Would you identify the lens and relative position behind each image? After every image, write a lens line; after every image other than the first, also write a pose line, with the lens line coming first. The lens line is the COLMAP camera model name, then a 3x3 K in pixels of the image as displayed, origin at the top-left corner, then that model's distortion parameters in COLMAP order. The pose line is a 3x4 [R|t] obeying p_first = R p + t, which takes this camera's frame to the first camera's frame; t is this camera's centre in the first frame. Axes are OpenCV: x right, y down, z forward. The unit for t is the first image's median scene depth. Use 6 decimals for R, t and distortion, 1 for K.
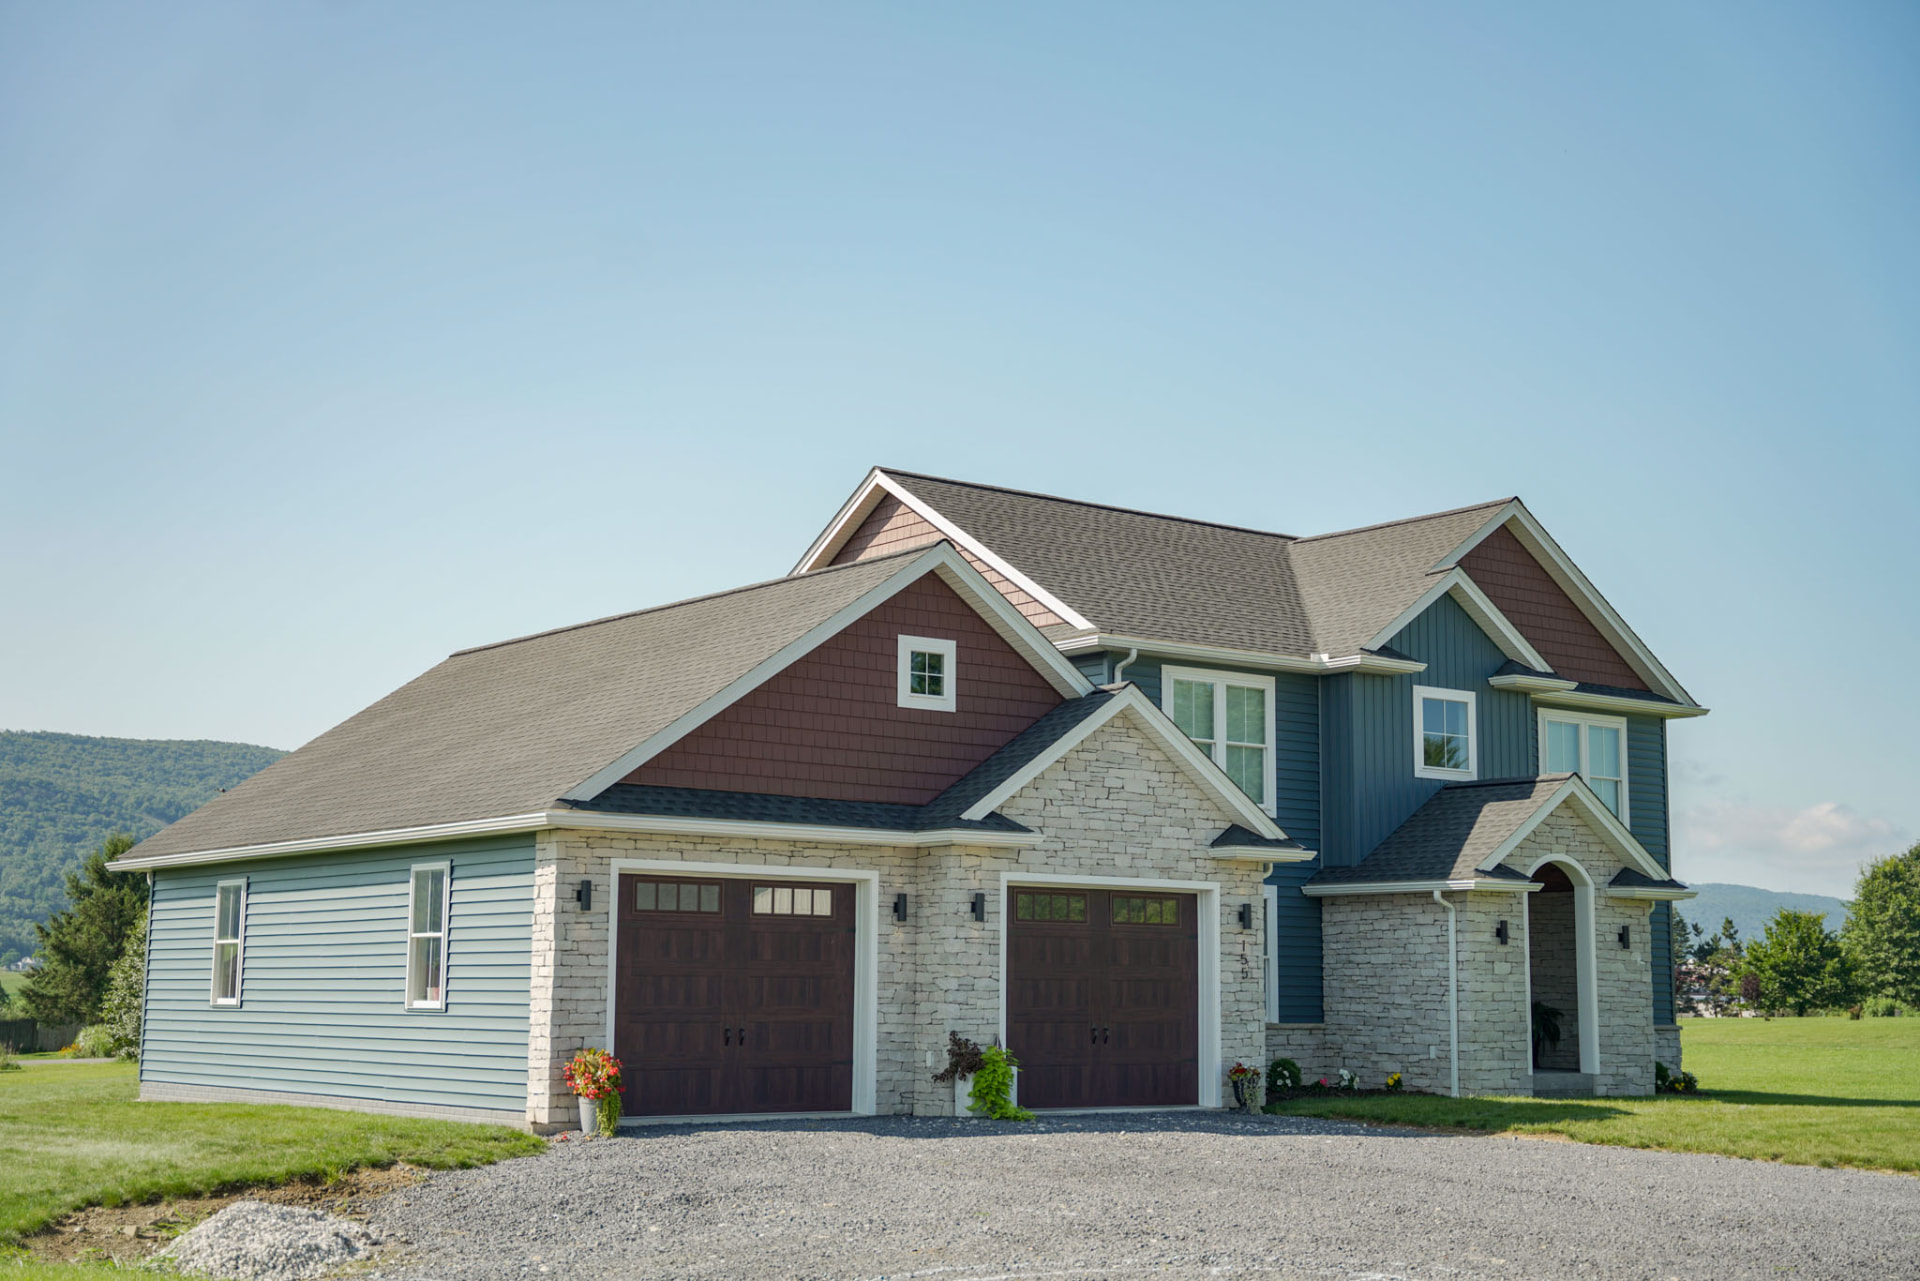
lens RADIAL K [[2500.7, 0, 960.0], [0, 2500.7, 640.5], [0, 0, 1]] dist [-0.082367, 0.814475]
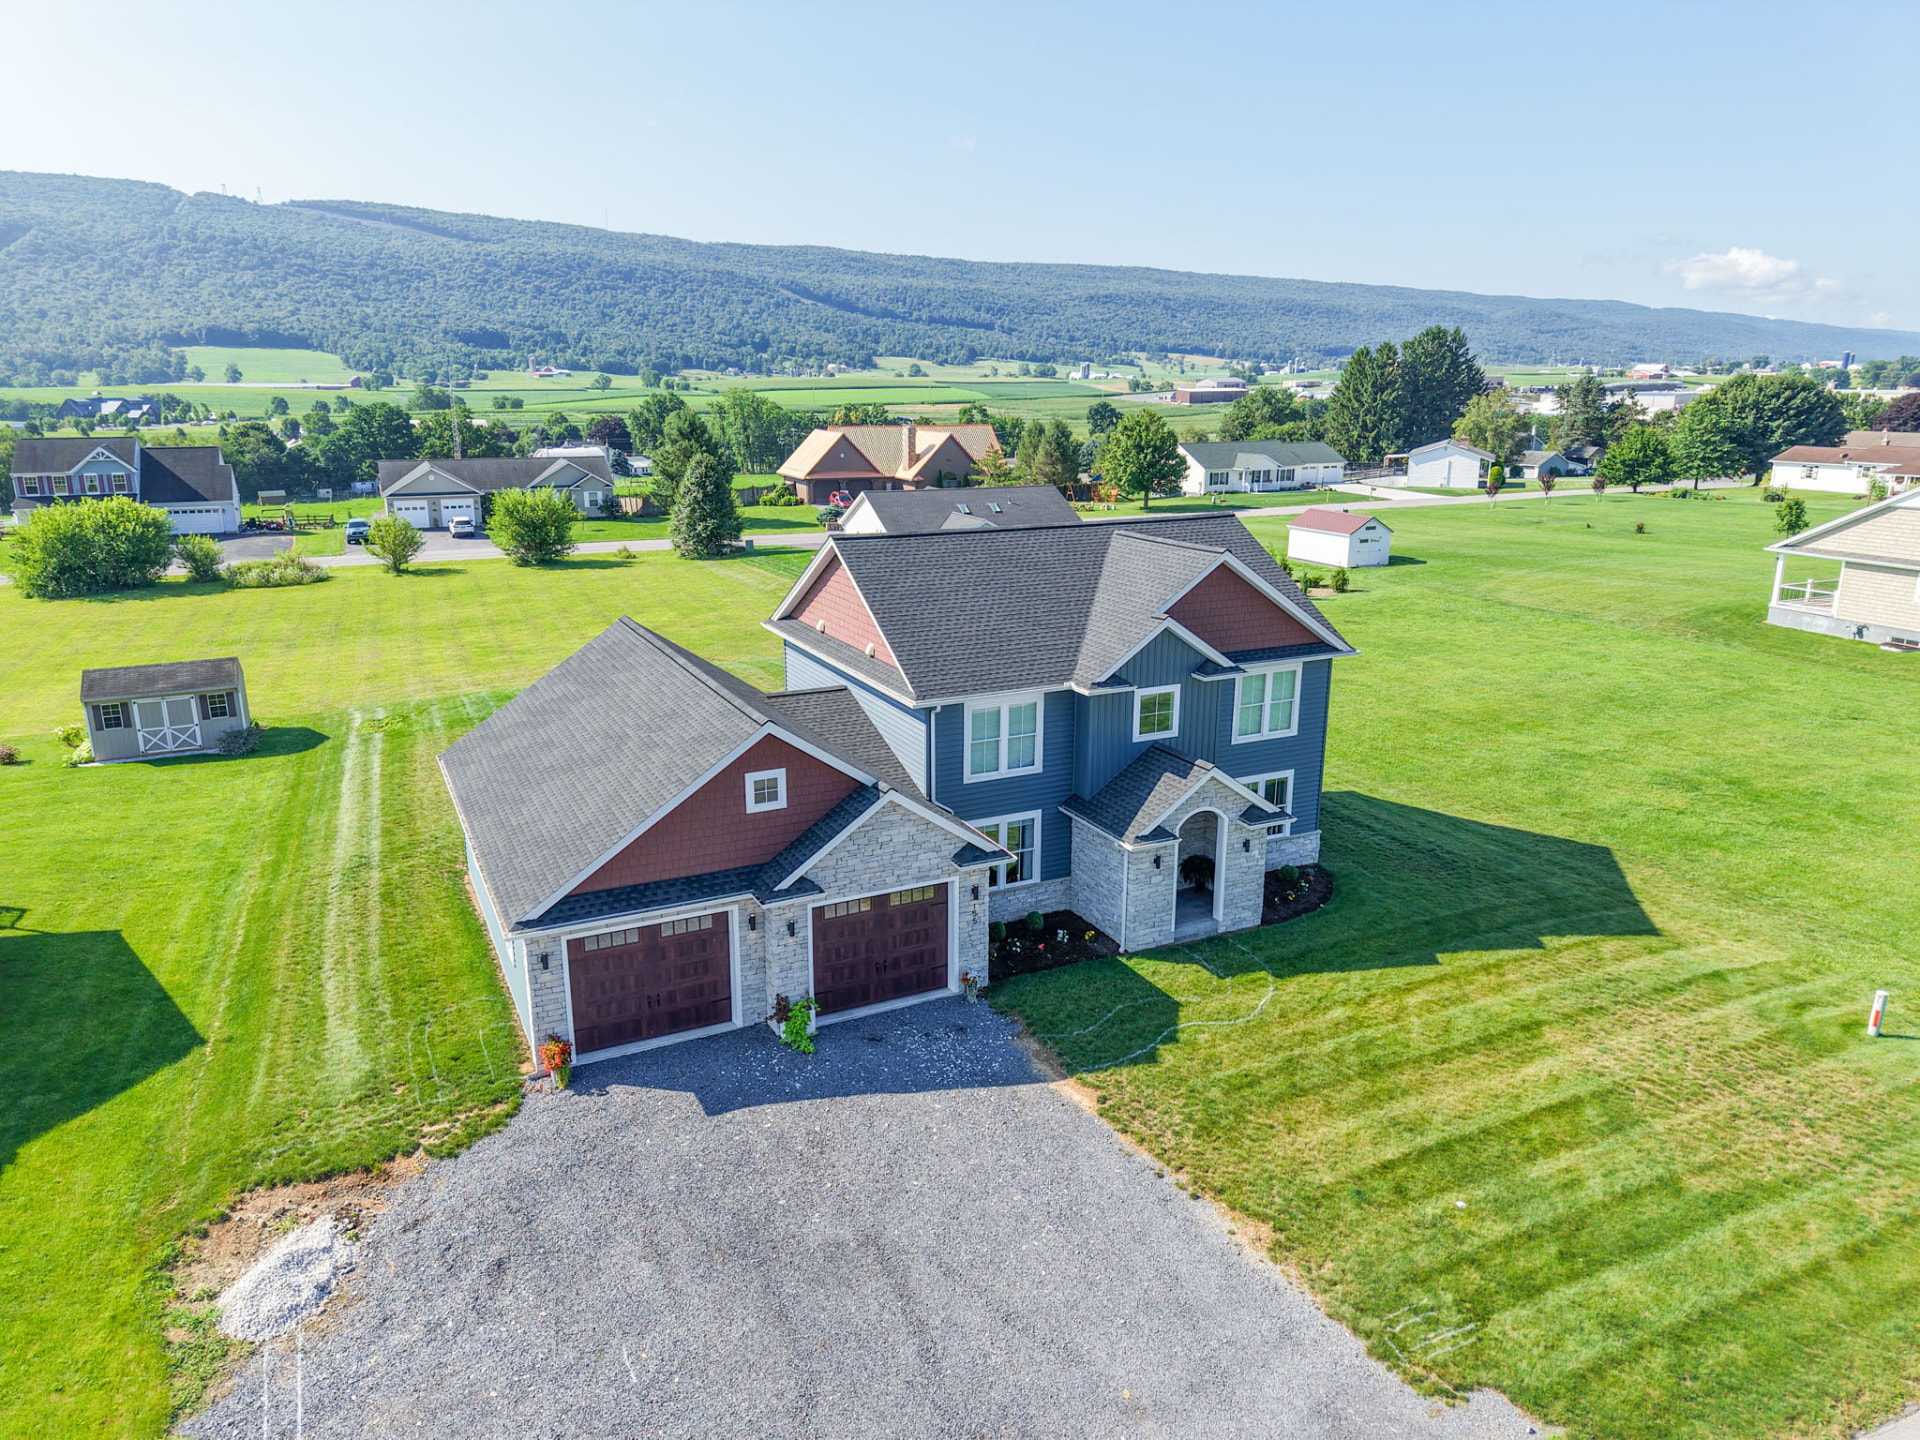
lens RADIAL K [[1281.0, 0, 960.0], [0, 1281.0, 720.0], [0, 0, 1]] dist [0.056941, -0.054841]
pose [[0.981756, 0.047182, -0.184196, 0.266810], [0.029274, 0.919667, 0.391605, -0.358184], [0.187876, -0.389853, 0.901508, 0.233506]]
